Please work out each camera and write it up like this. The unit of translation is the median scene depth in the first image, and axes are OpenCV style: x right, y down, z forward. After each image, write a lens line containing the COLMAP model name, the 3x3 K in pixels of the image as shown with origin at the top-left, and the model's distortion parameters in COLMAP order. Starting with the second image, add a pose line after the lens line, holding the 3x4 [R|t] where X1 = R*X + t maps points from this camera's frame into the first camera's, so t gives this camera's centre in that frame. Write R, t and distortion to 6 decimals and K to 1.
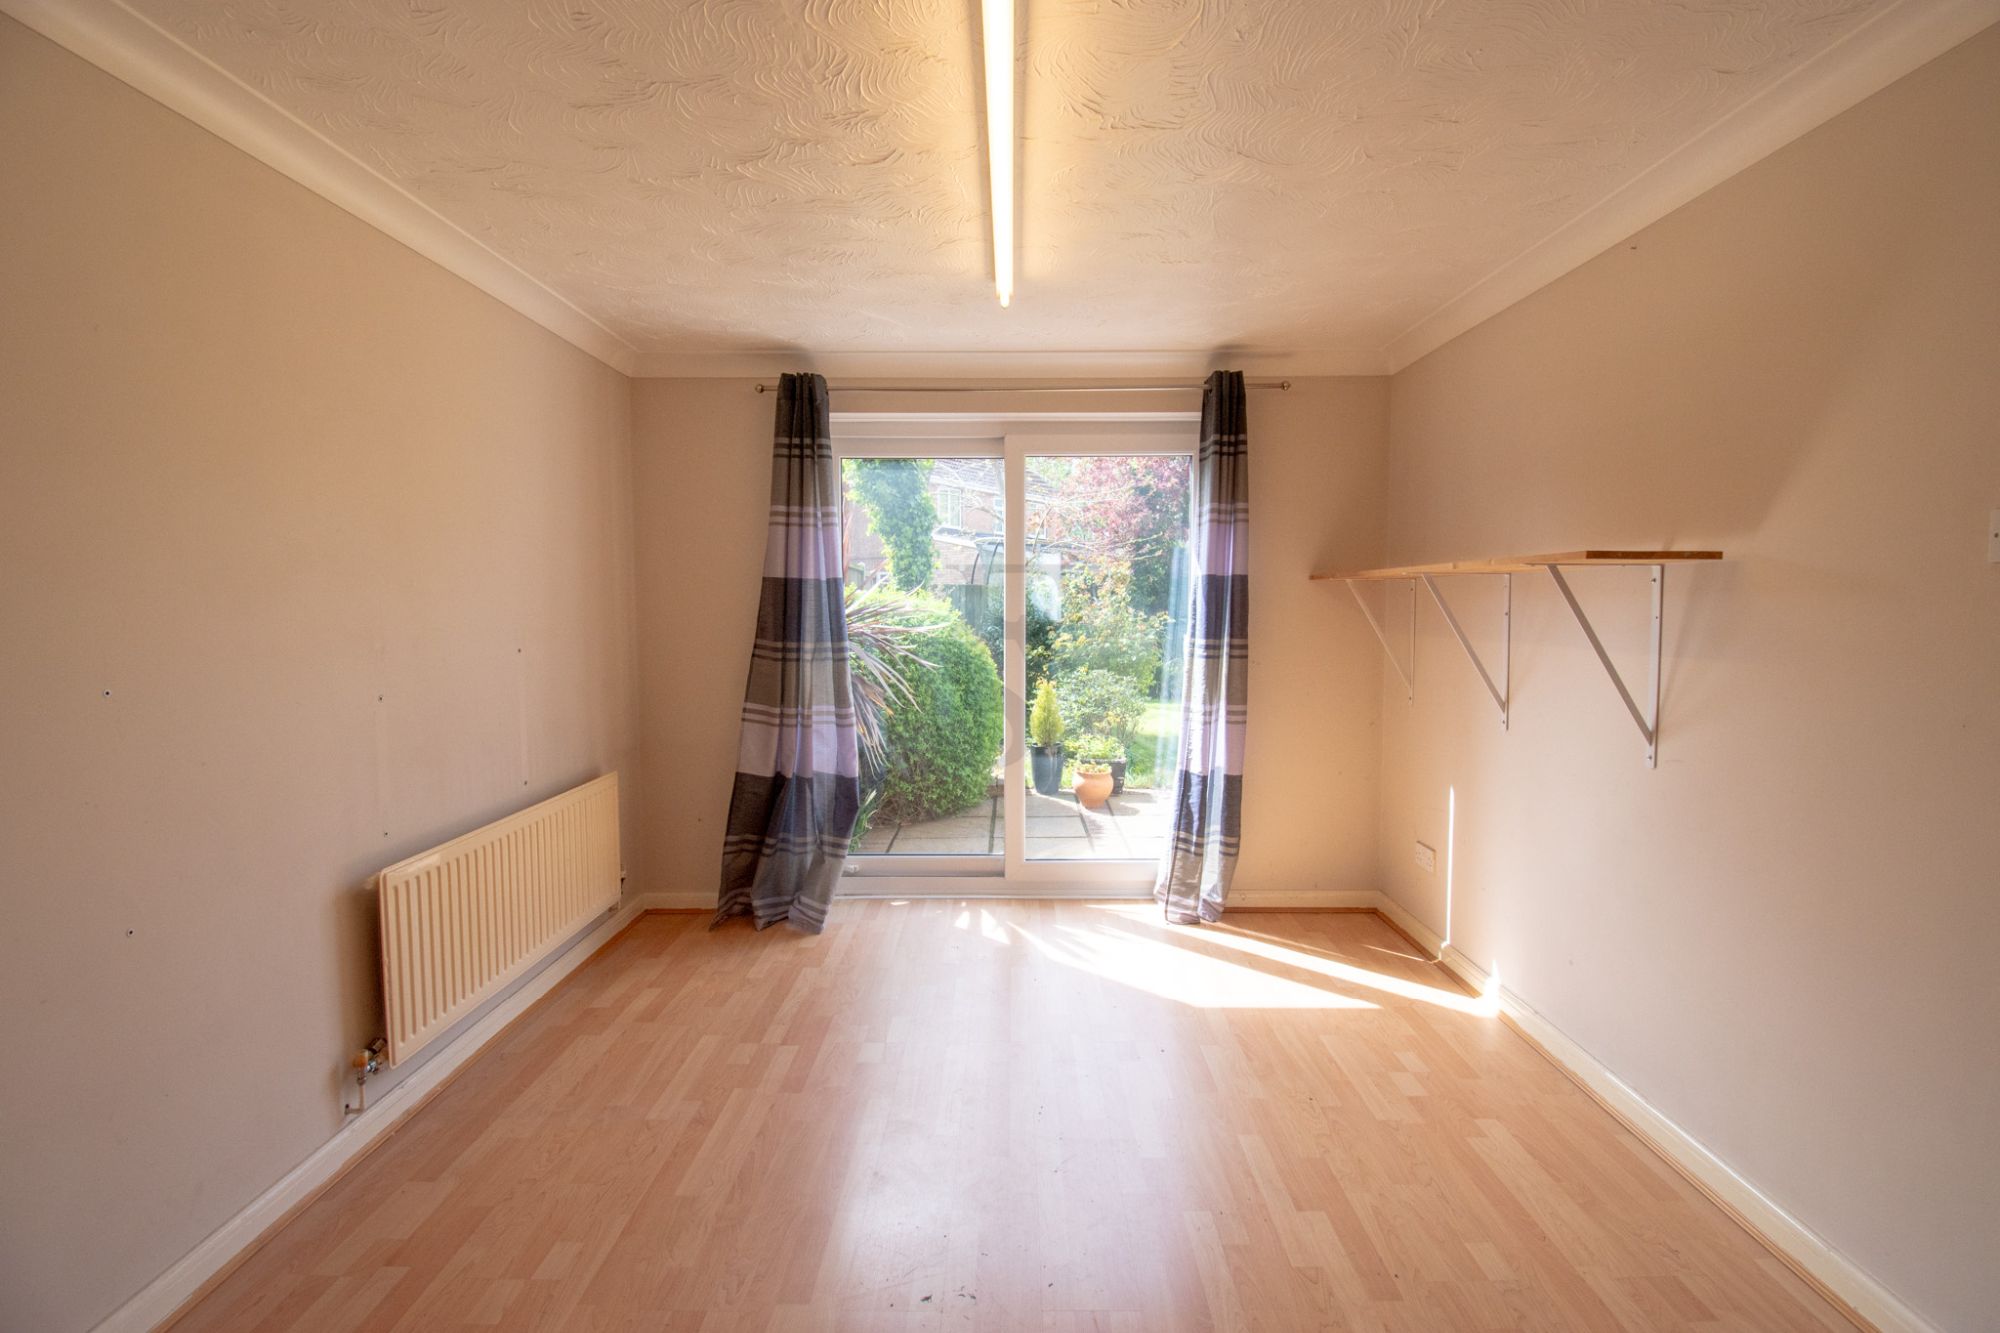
lens RADIAL K [[901.0, 0, 1010.4], [0, 901.0, 659.9], [0, 0, 1]] dist [0.030742, -0.030636]
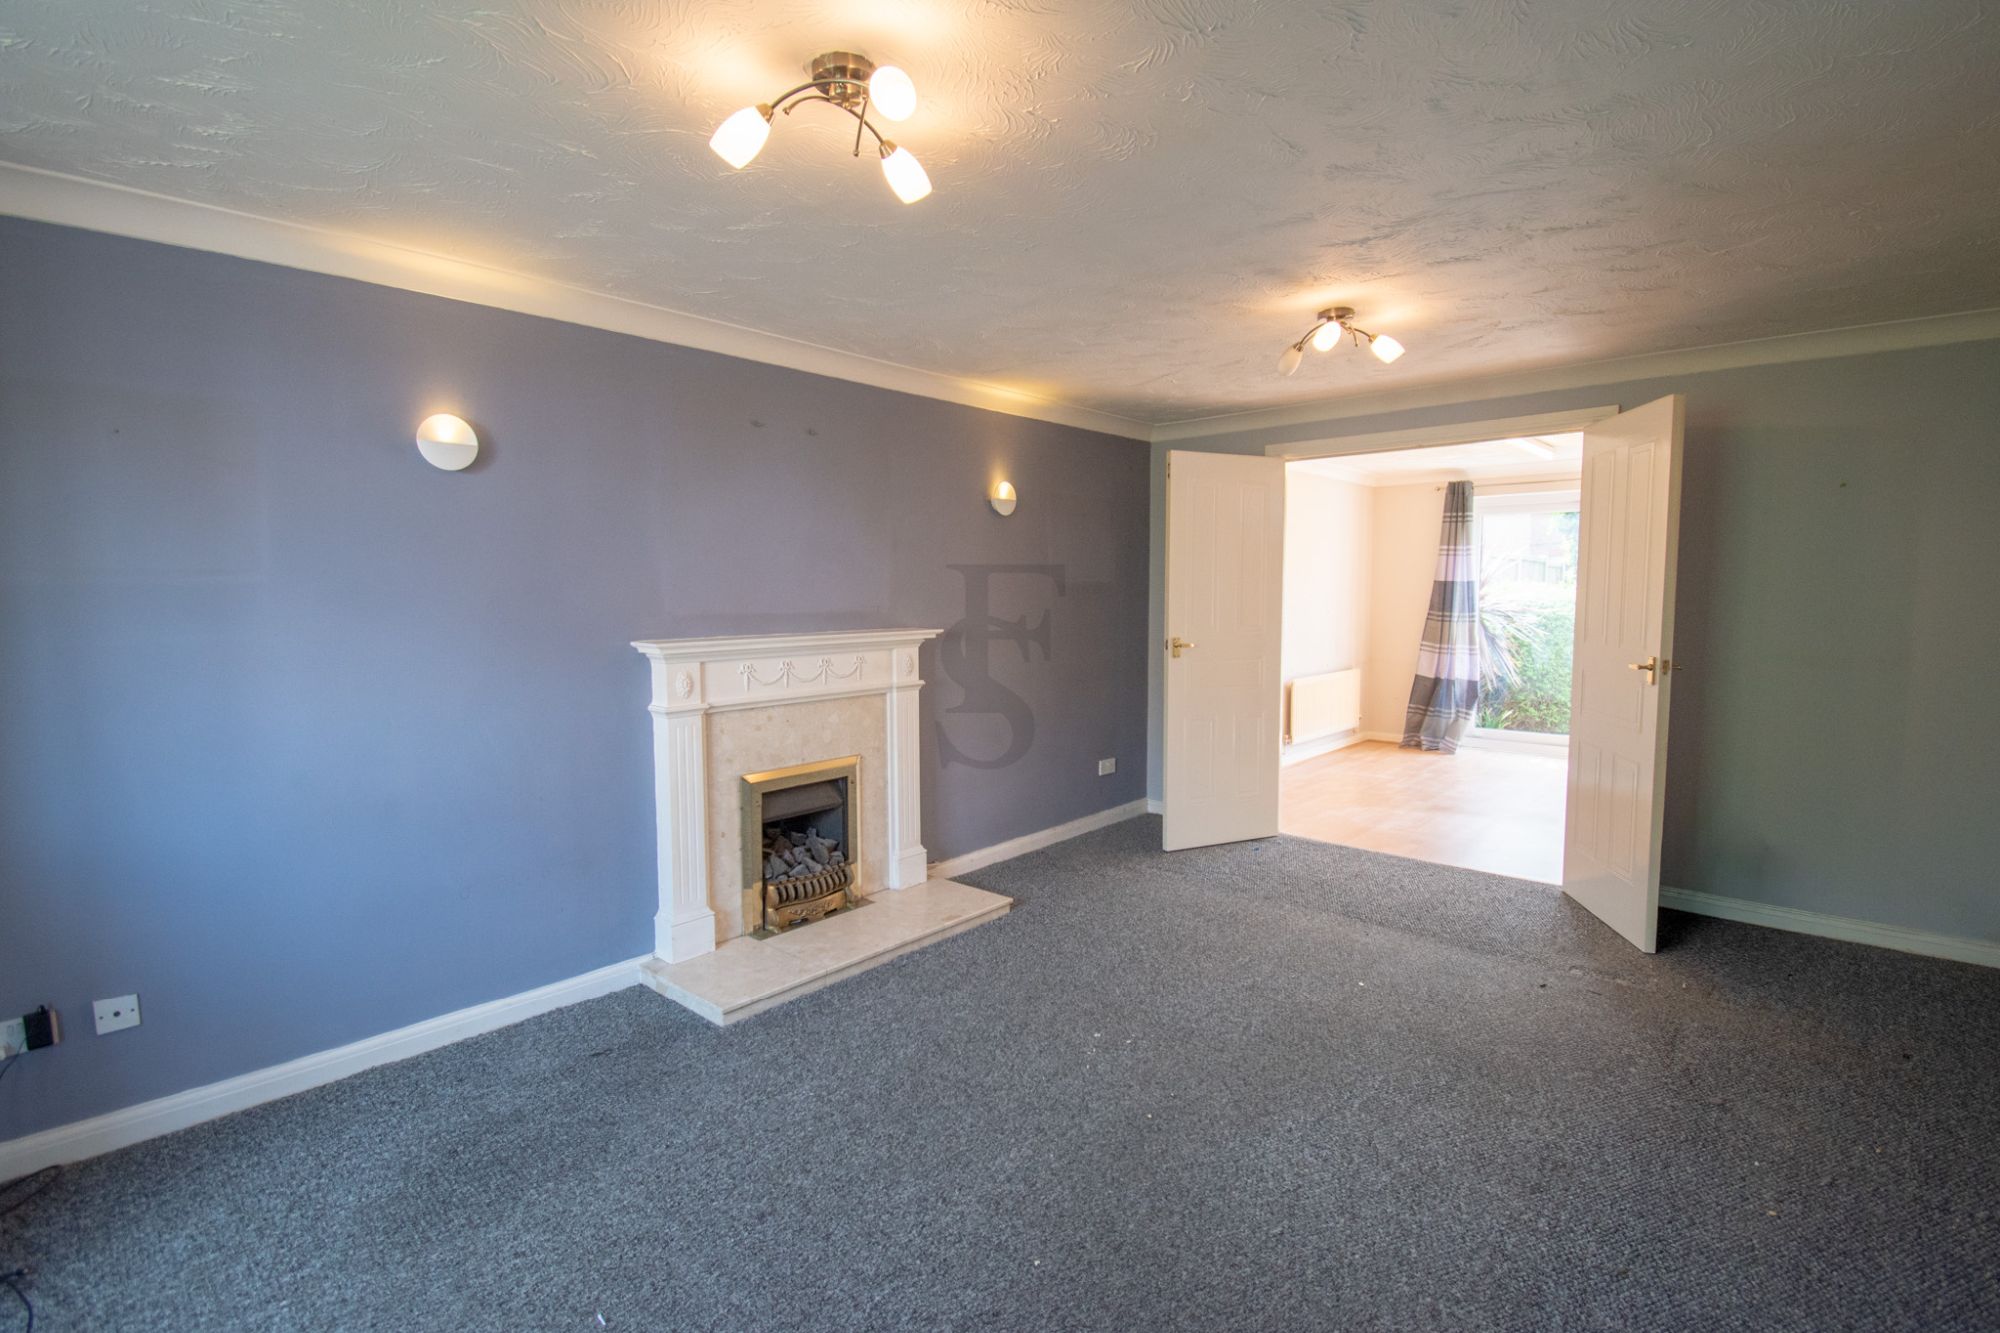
lens RADIAL K [[901.0, 0, 1010.4], [0, 901.0, 659.9], [0, 0, 1]] dist [0.030742, -0.030636]
pose [[0.745305, 0.048084, -0.664988, 0.387103], [-0.036365, 0.998843, 0.031468, 0.058912], [0.665731, 0.000729, 0.746191, -1.179764]]
